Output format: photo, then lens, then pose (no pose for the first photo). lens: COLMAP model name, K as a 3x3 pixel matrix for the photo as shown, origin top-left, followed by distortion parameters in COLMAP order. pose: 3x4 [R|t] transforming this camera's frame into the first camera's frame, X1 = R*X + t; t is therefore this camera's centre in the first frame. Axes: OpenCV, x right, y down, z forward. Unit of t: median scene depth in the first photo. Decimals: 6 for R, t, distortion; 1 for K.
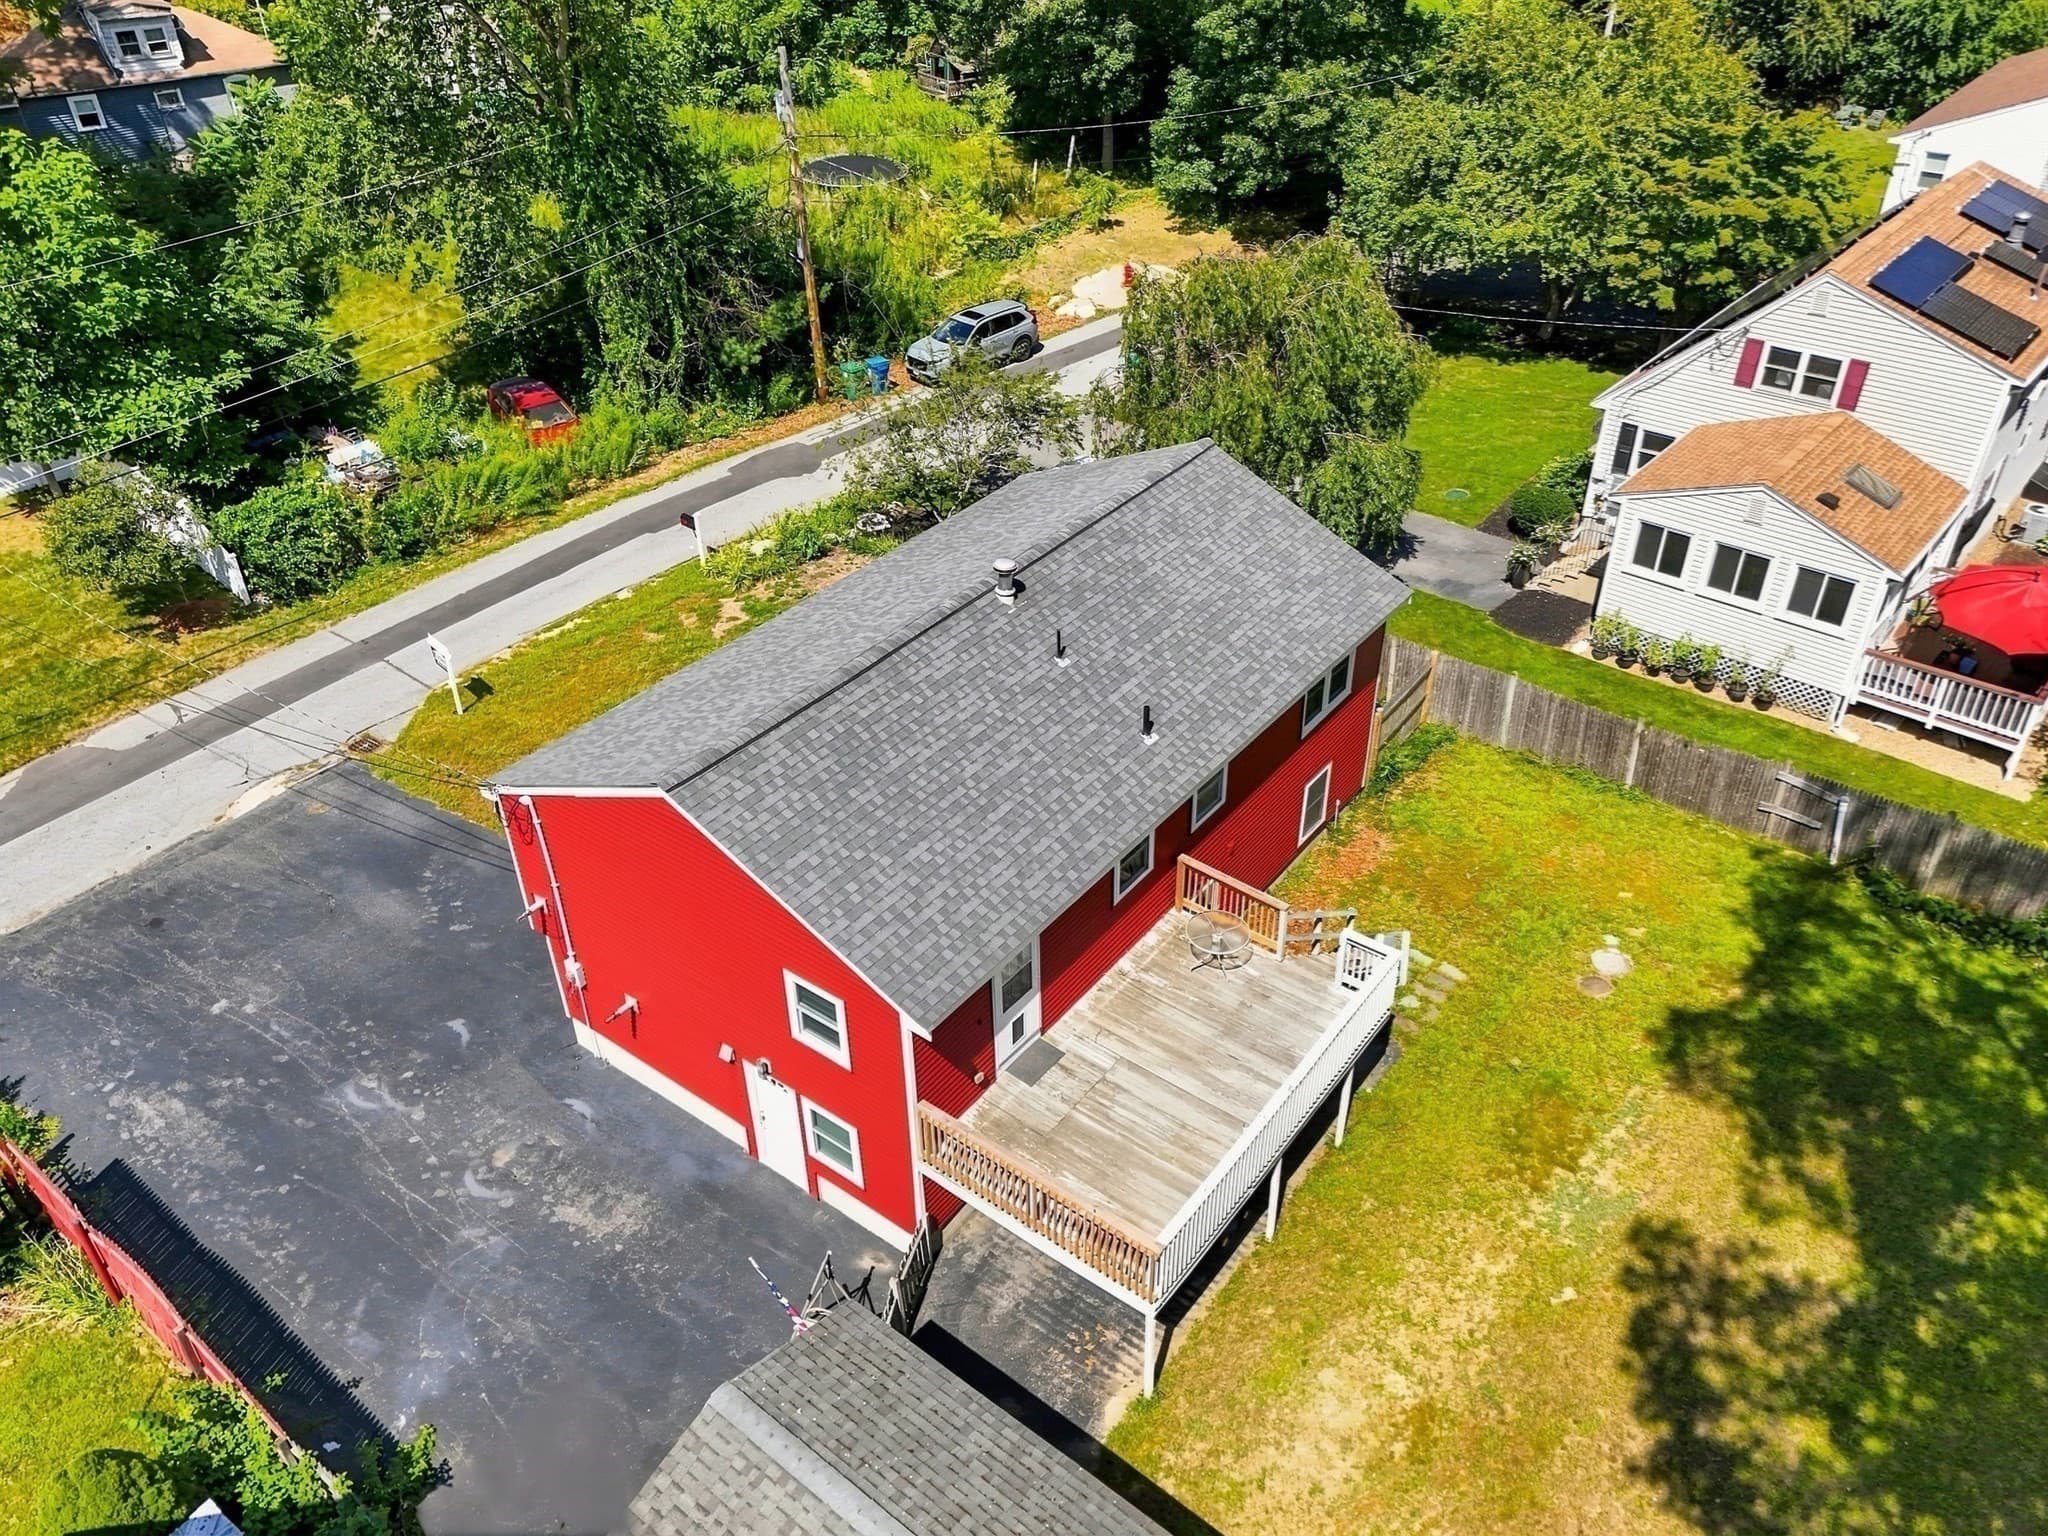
lens RADIAL K [[1507.6, 0, 1024.0], [0, 1507.6, 768.0], [0, 0, 1]] dist [0.047941, -0.005387]
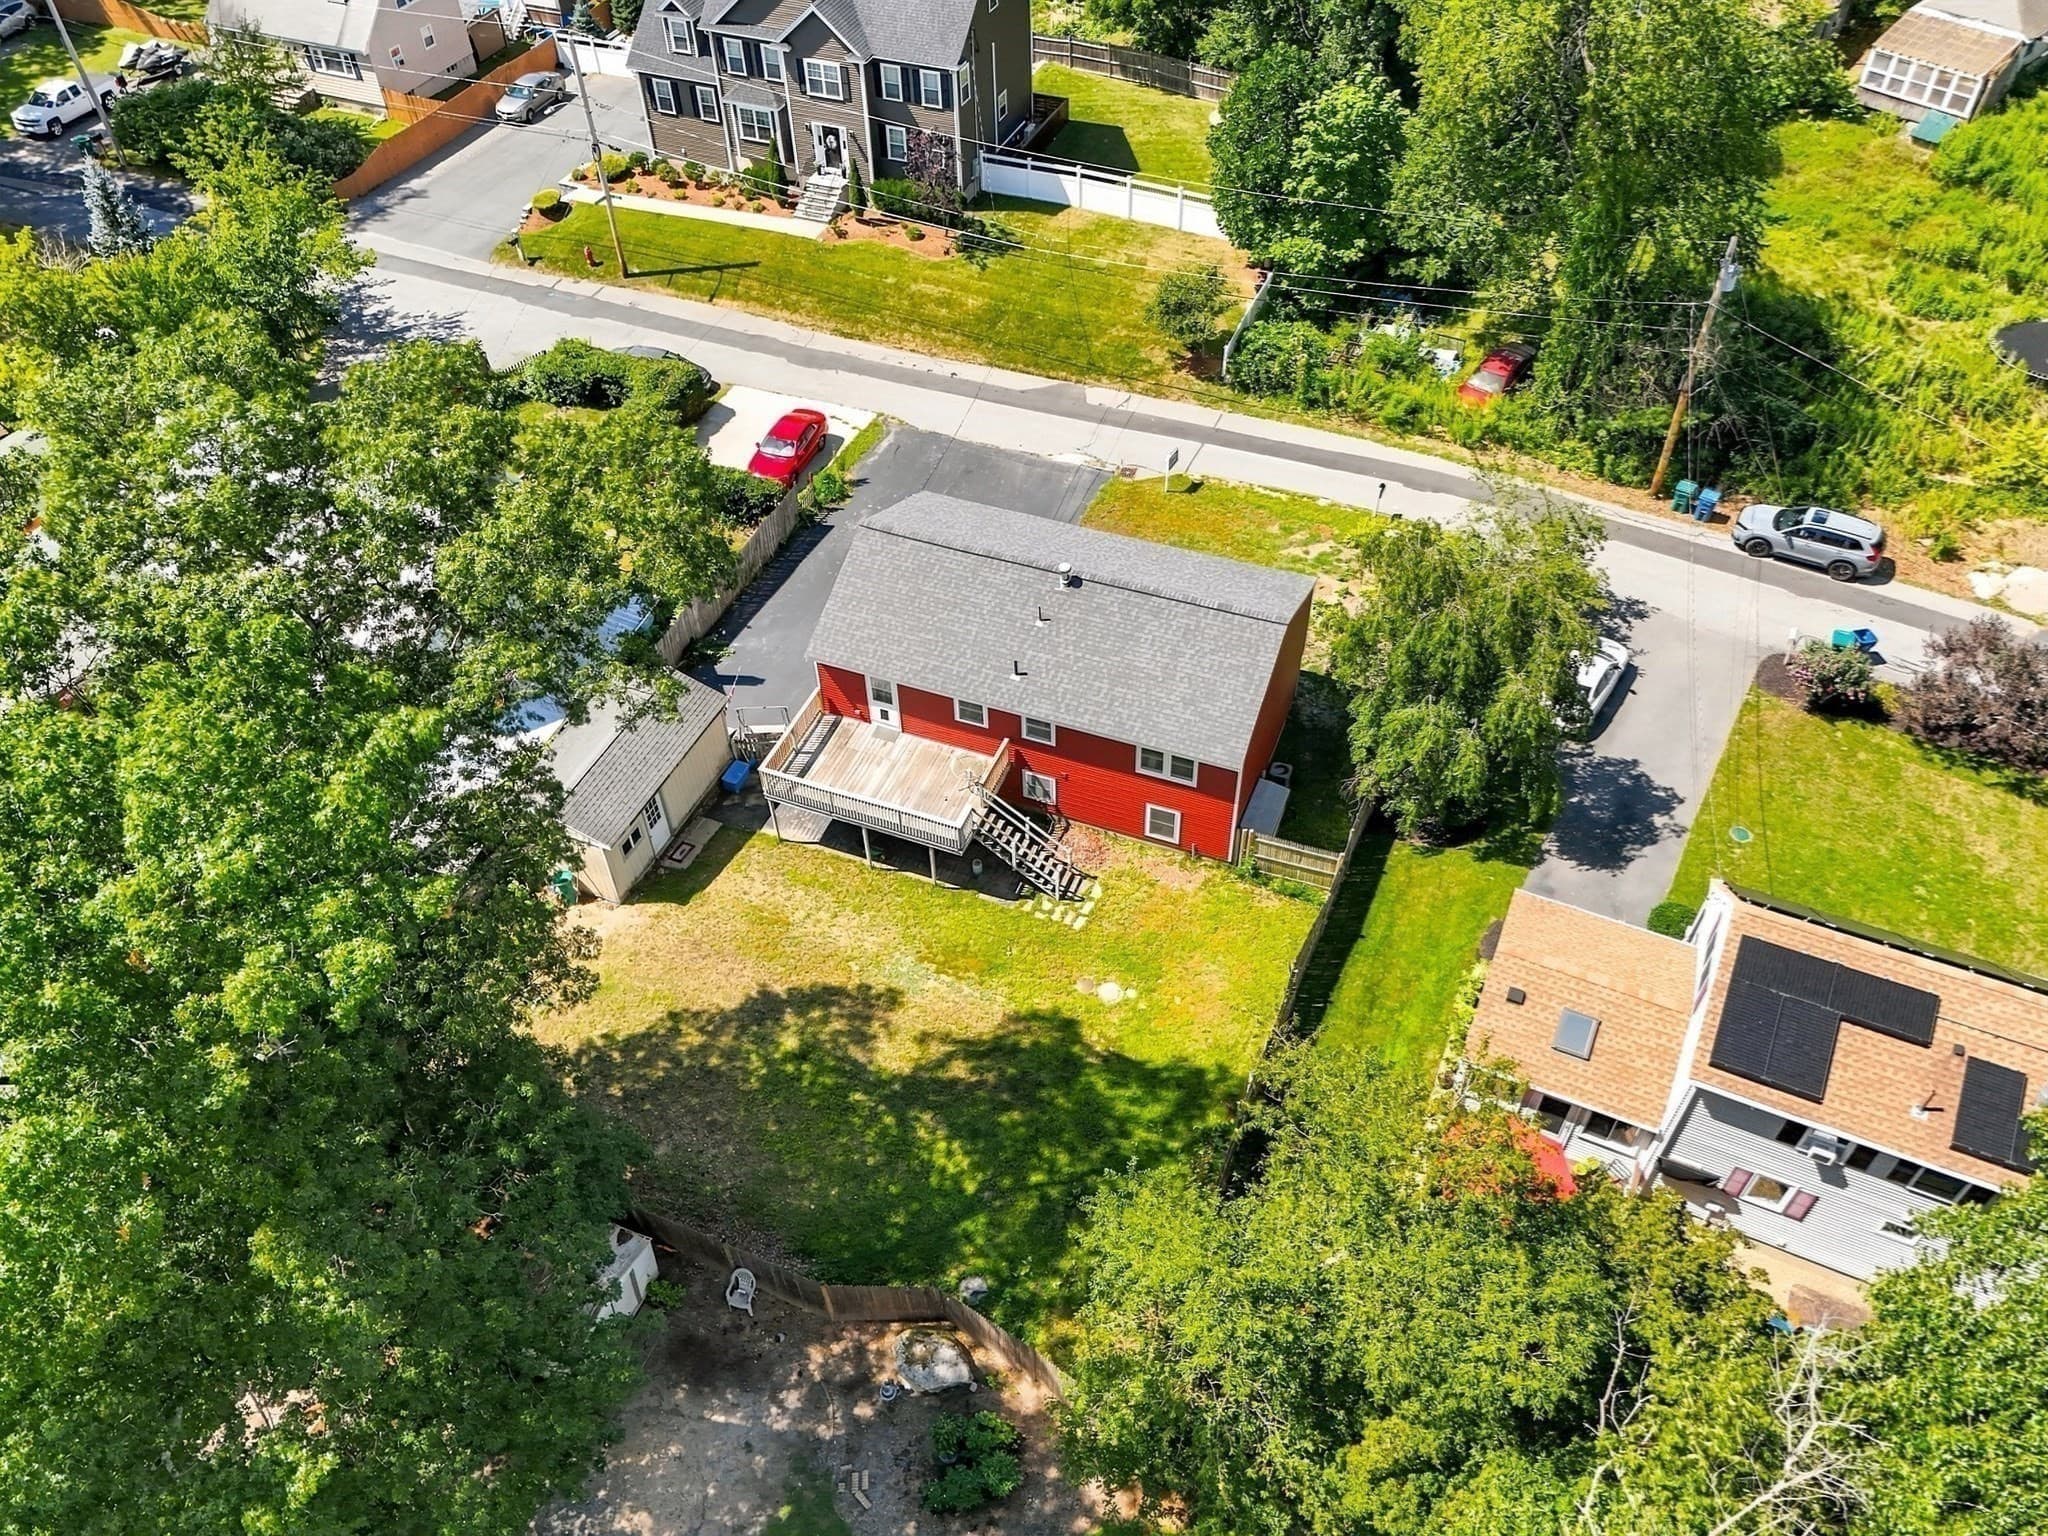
lens RADIAL K [[1583.3, 0, 1023.9], [0, 1583.3, 704.6], [0, 0, 1]] dist [0.071221, -0.001752]
pose [[0.285463, 0.674355, -0.680996, 1.237899], [-0.553669, 0.696032, 0.457155, -0.767632], [0.782280, 0.246546, 0.572061, -0.112192]]
